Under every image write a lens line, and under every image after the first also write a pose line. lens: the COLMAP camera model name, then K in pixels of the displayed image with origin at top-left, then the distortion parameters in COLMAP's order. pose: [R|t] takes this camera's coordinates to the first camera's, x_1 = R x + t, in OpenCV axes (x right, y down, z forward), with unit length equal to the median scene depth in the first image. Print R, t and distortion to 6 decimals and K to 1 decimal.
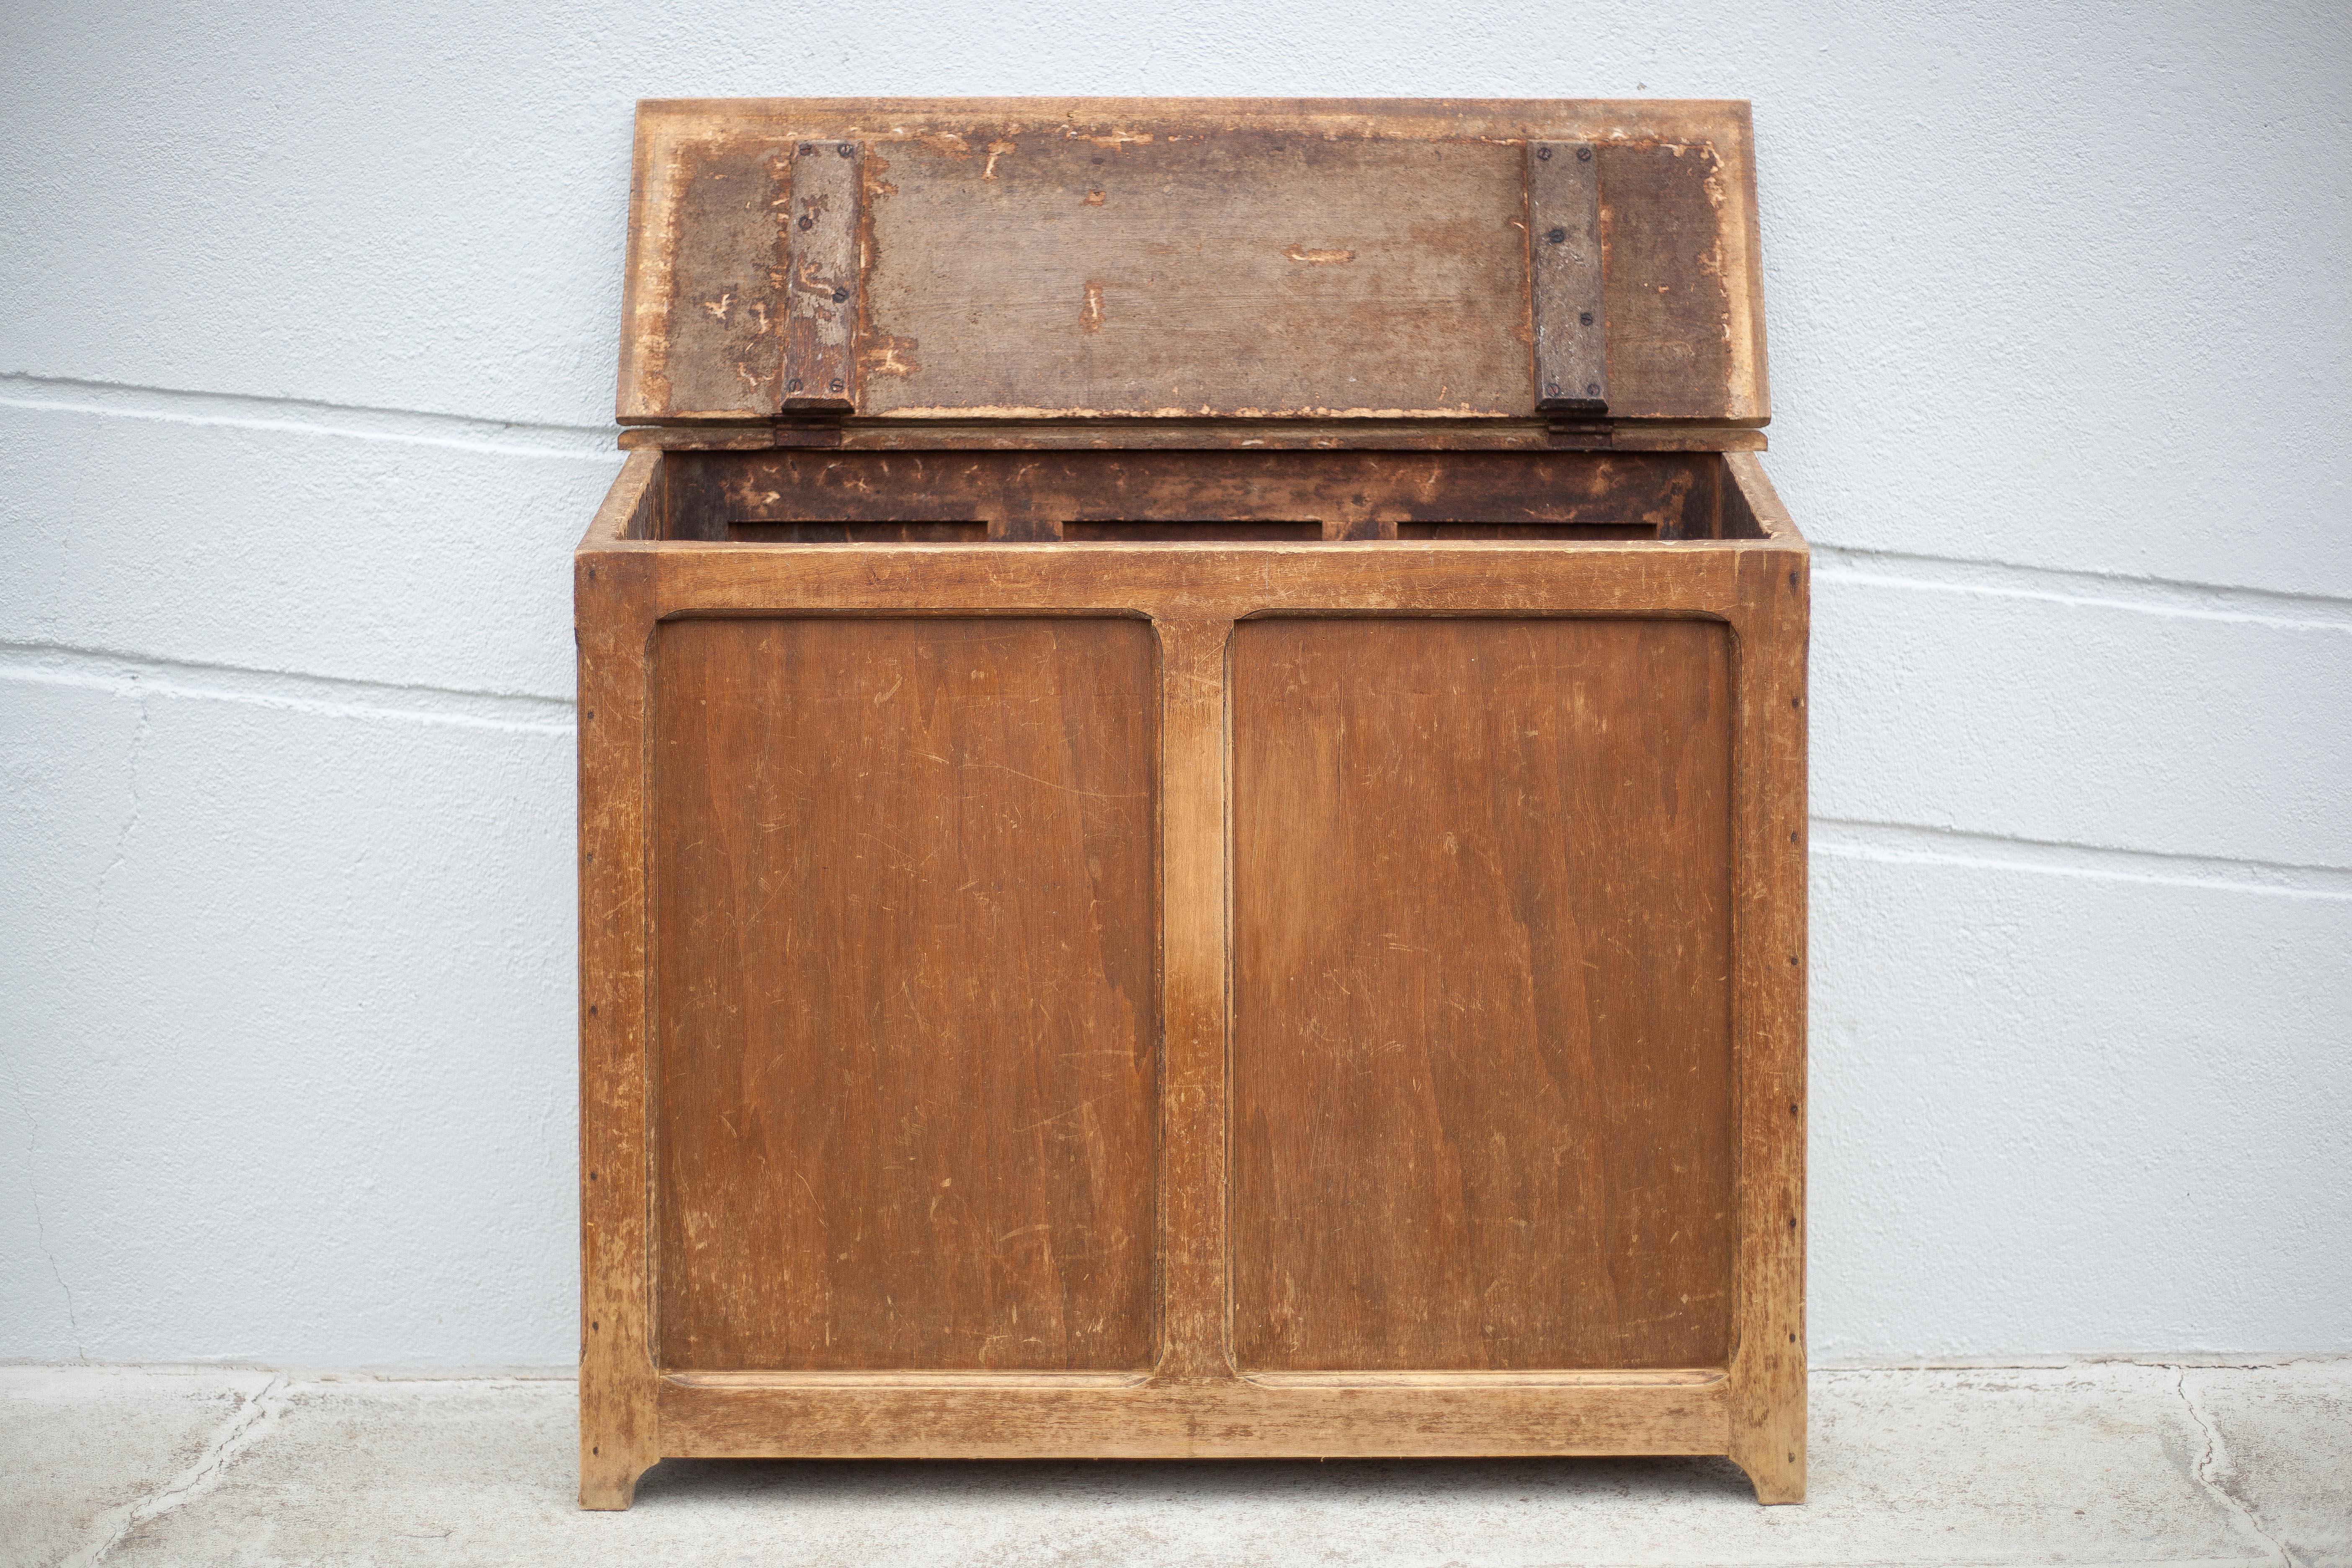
lens RADIAL K [[3539.8, 0, 1242.5], [0, 3539.8, 207.6], [0, 0, 1]] dist [-0.068043, 0.012885]
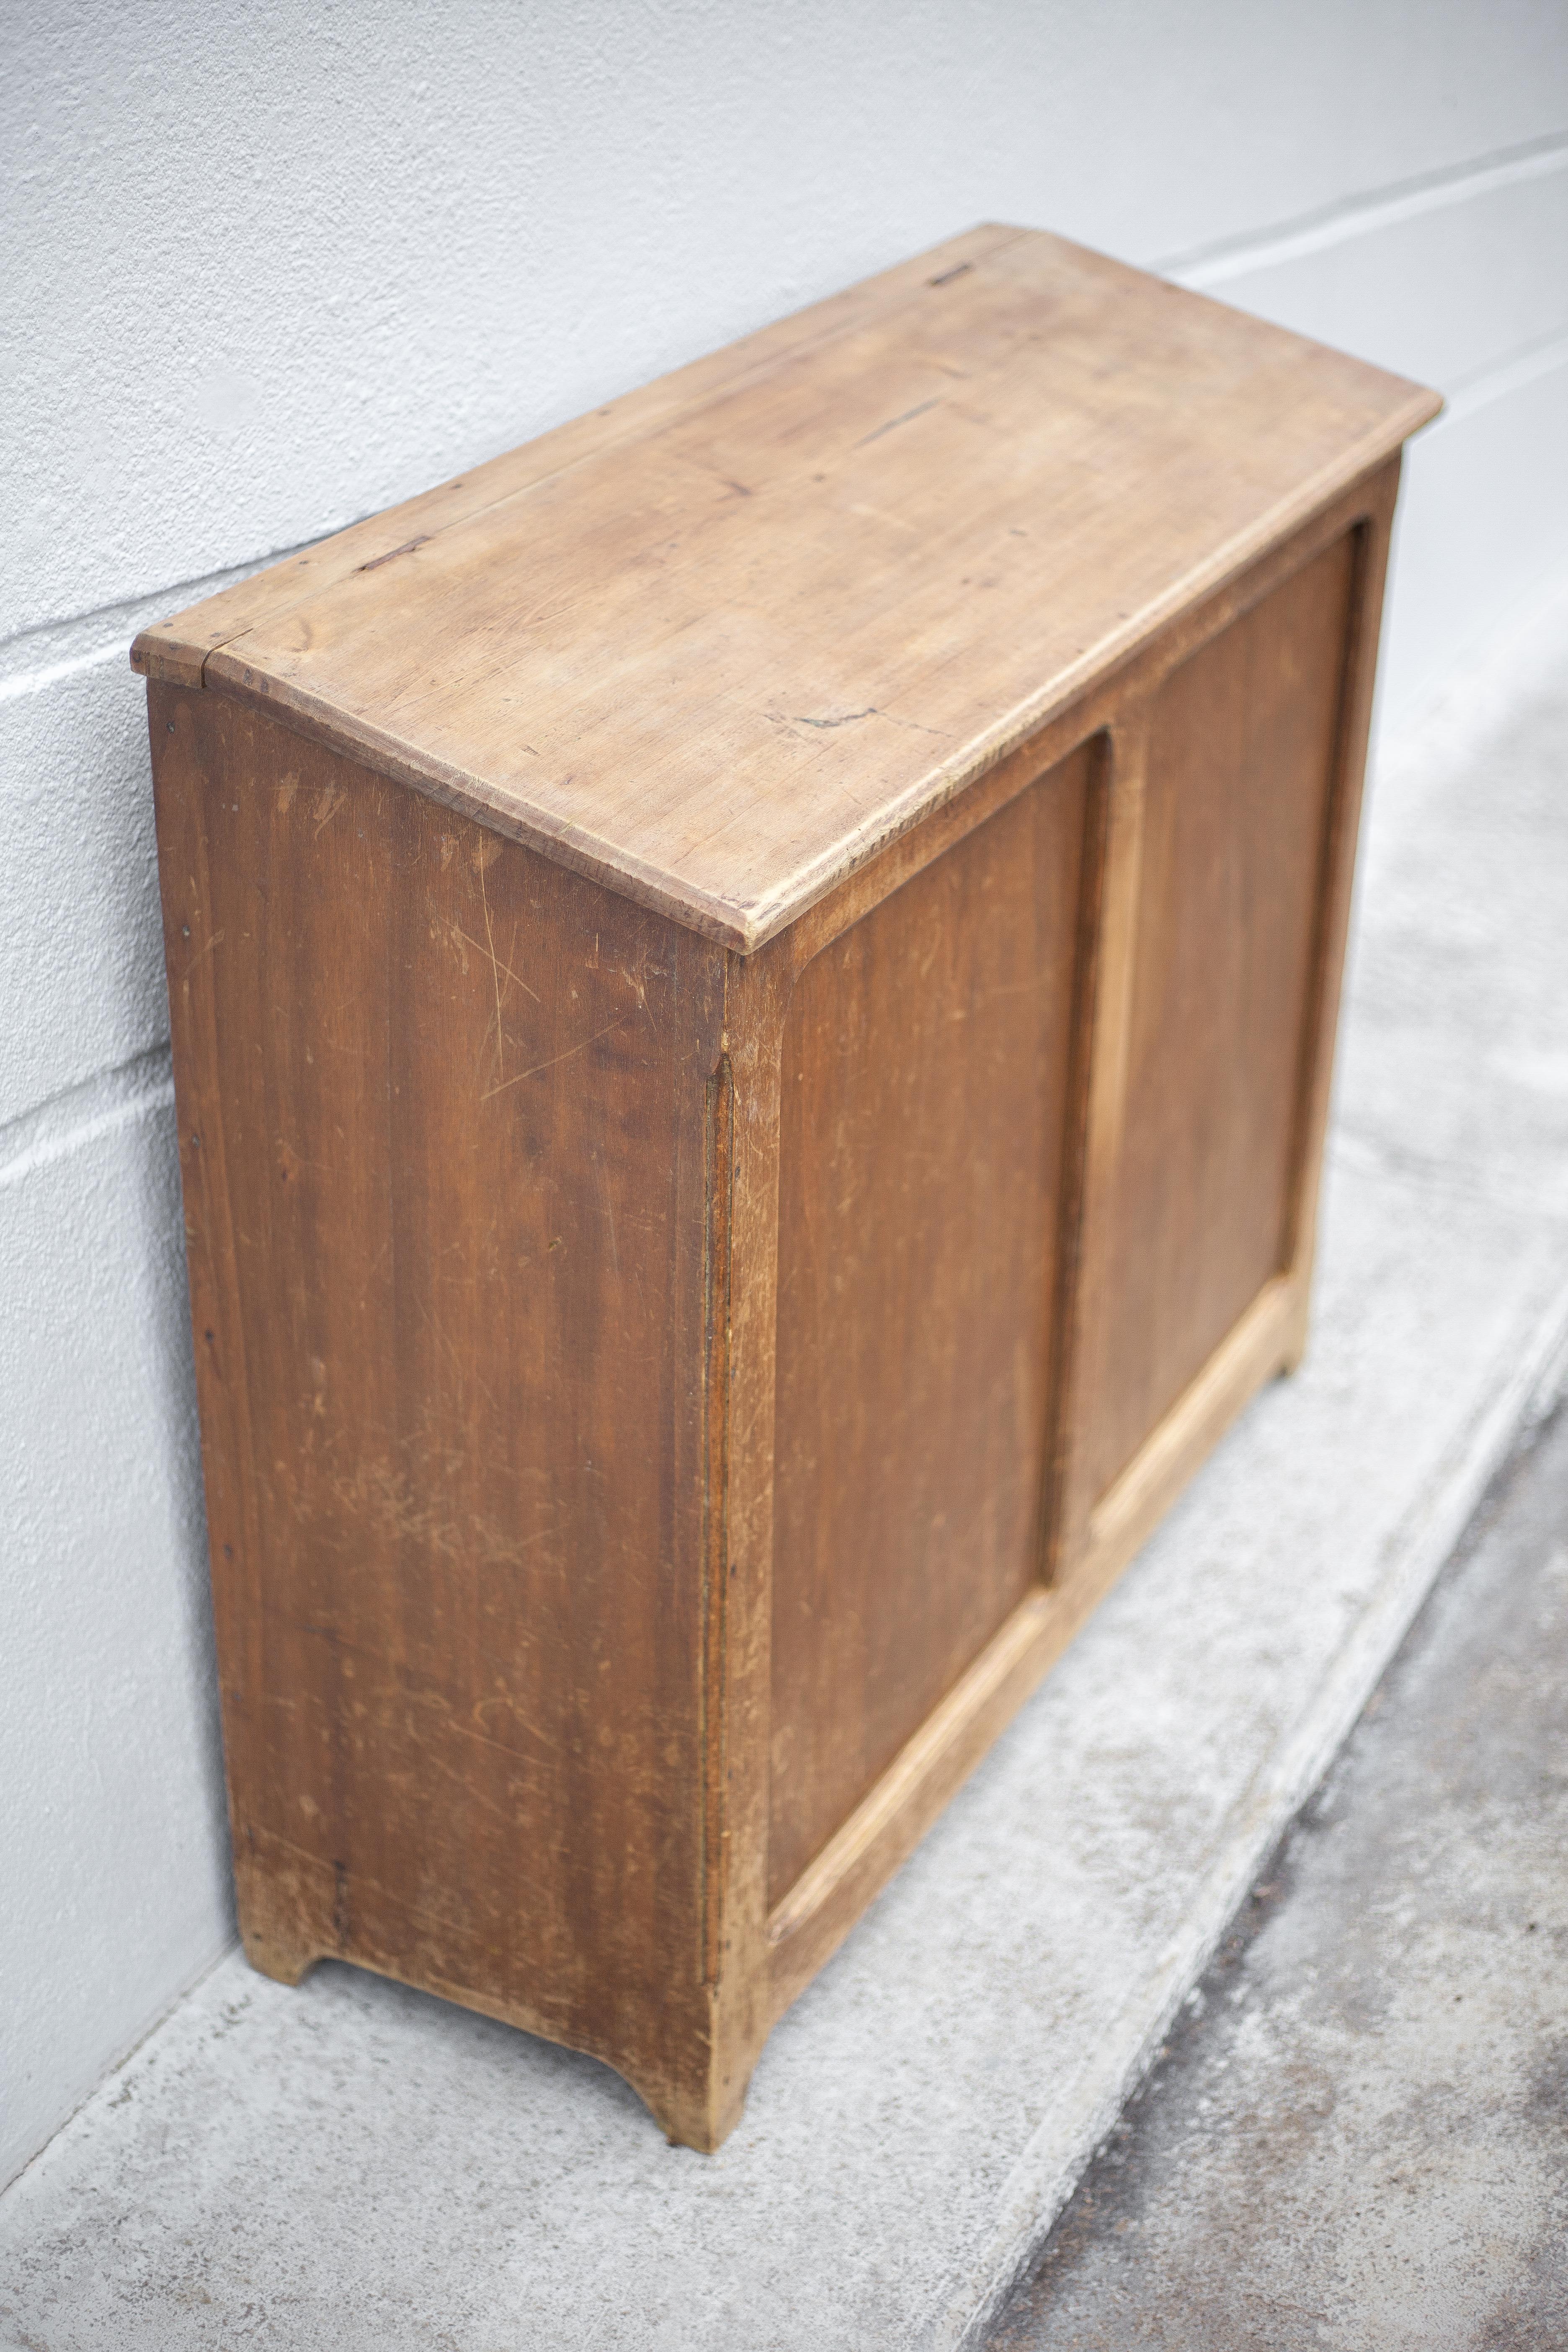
lens RADIAL K [[3483.8, 0, 785.2], [0, 3483.8, 1117.3], [0, 0, 1]] dist [-0.082495, -0.059051]
pose [[0.476085, -0.401291, 0.782501, -0.641789], [-0.045439, 0.877399, 0.477604, -0.148595], [-0.878225, -0.262937, 0.399482, 0.754952]]
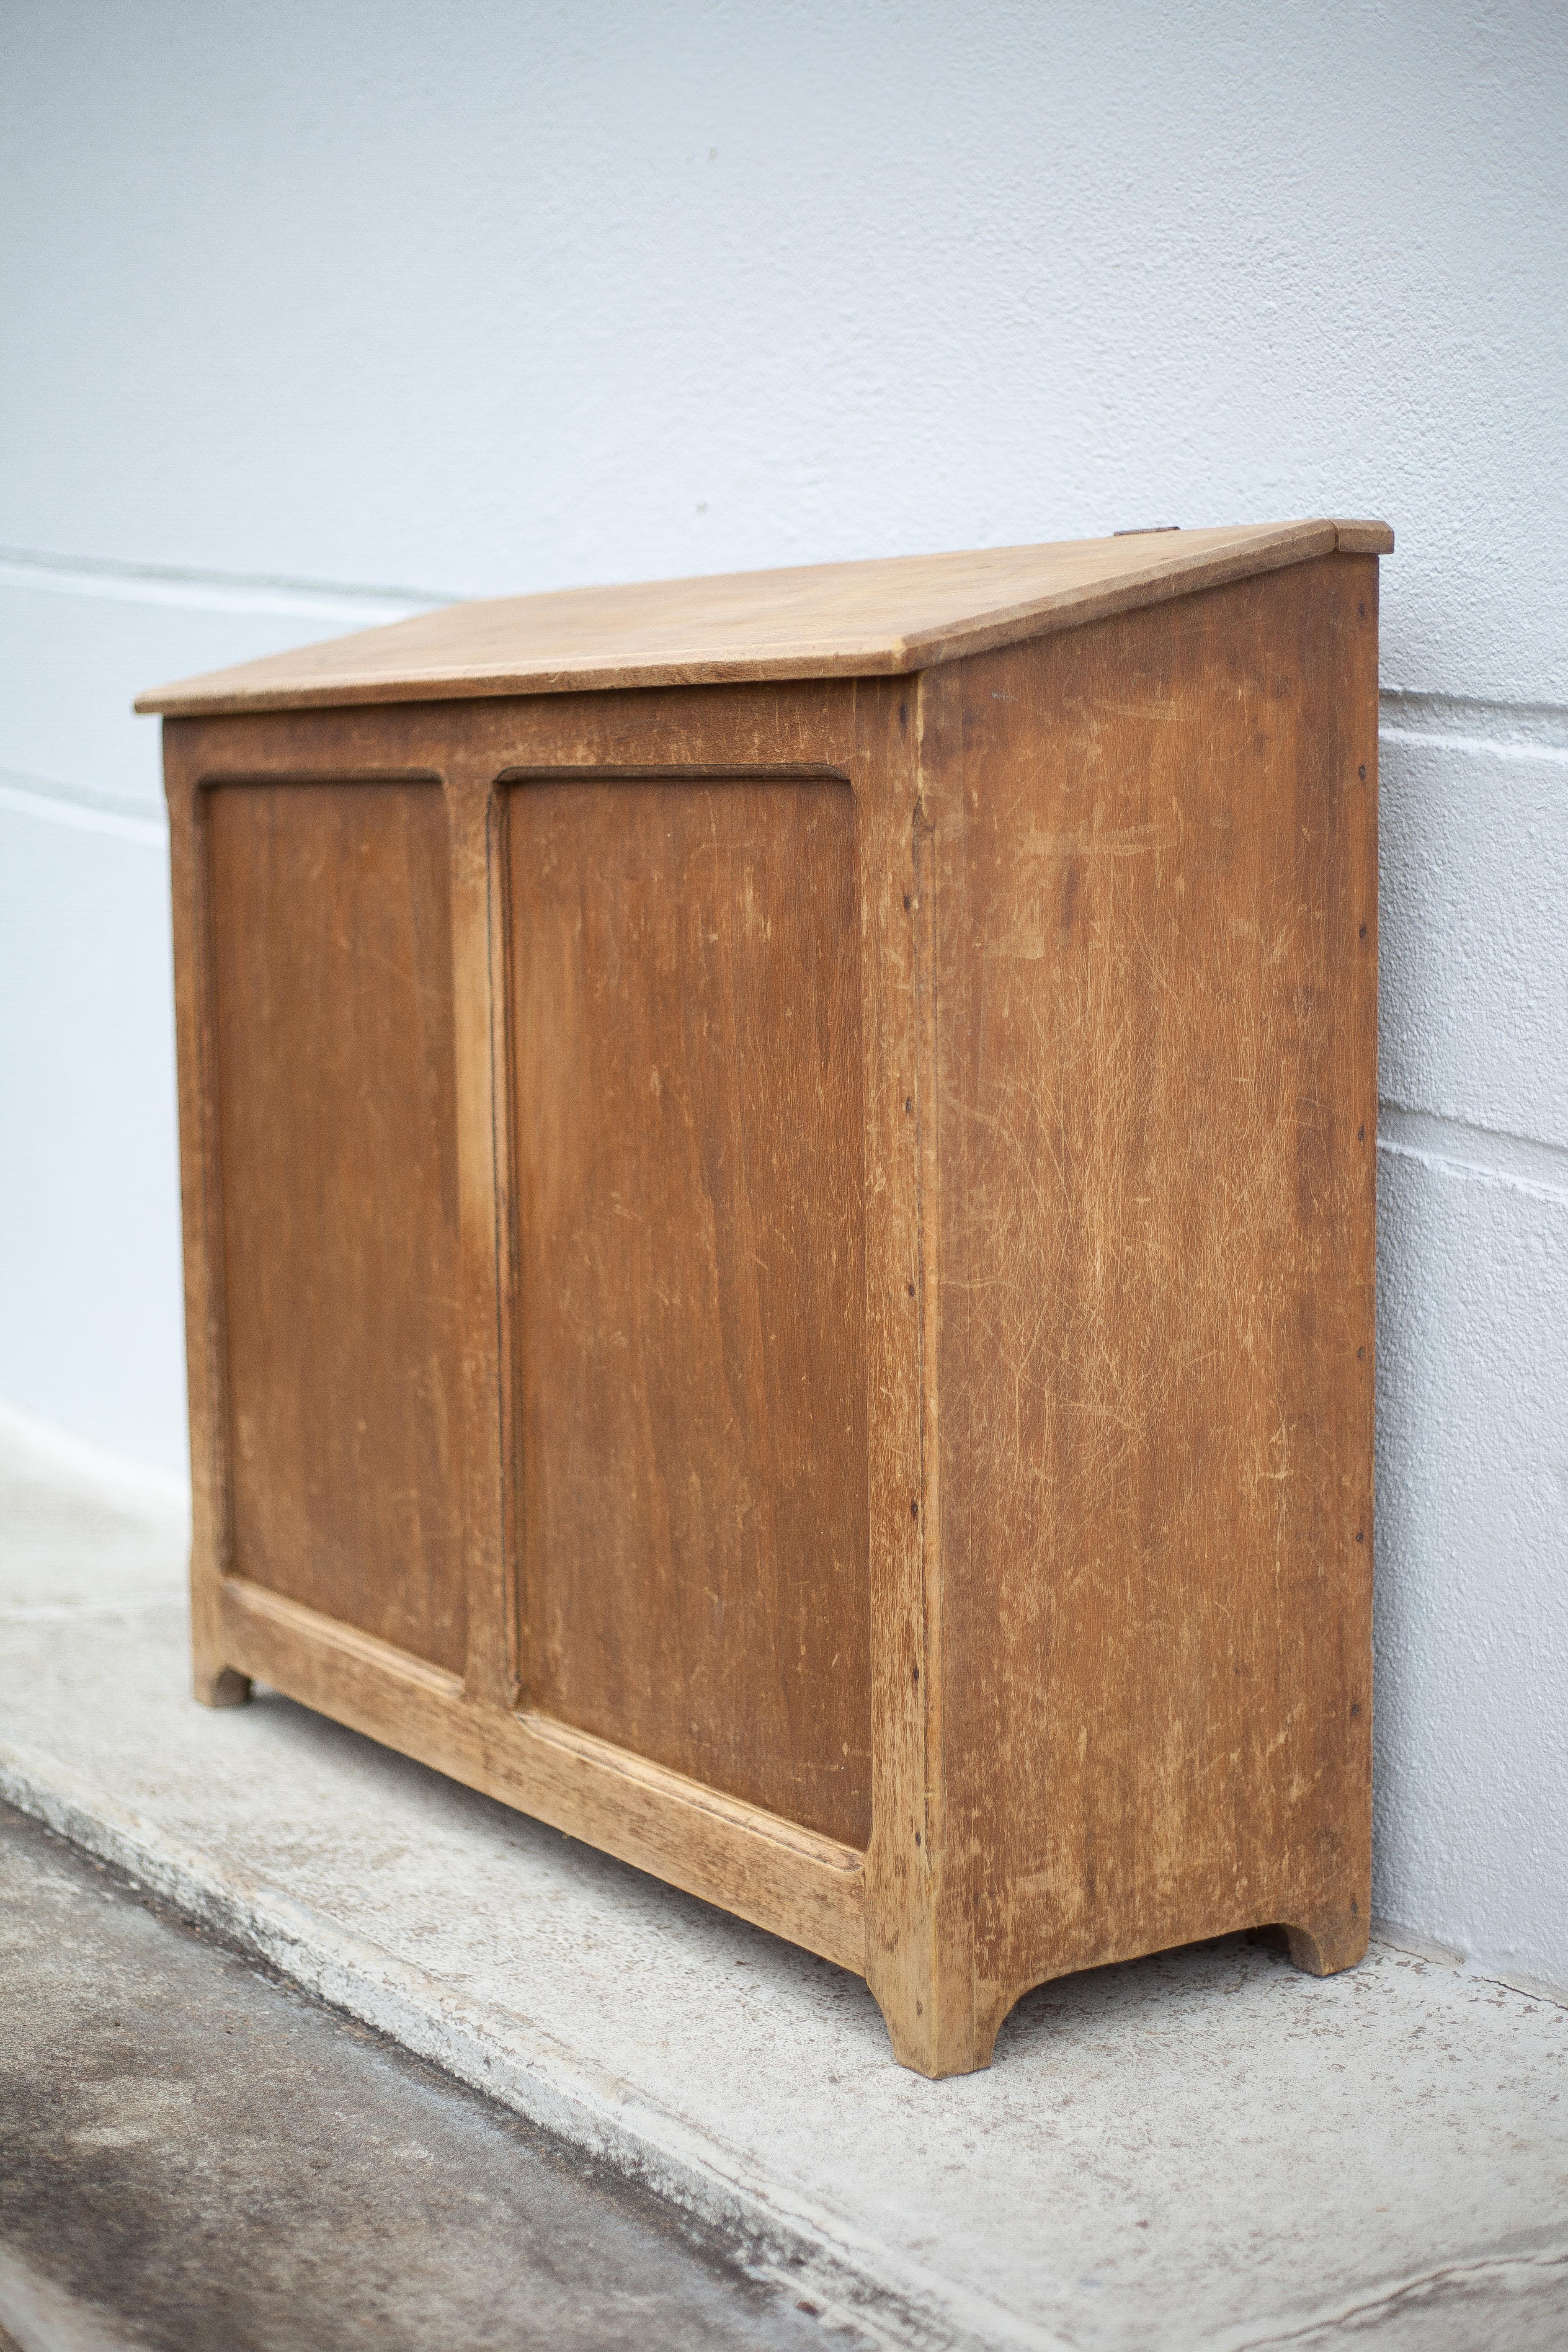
lens RADIAL K [[3446.5, 0, 787.0], [0, 3446.5, 1115.4], [0, 0, 1]] dist [-0.086186, -0.006767]
pose [[0.542677, 0.074168, -0.836660, 0.687406], [0.039137, 0.992779, 0.113394, 0.106157], [0.839029, -0.094281, 0.535856, 0.634122]]
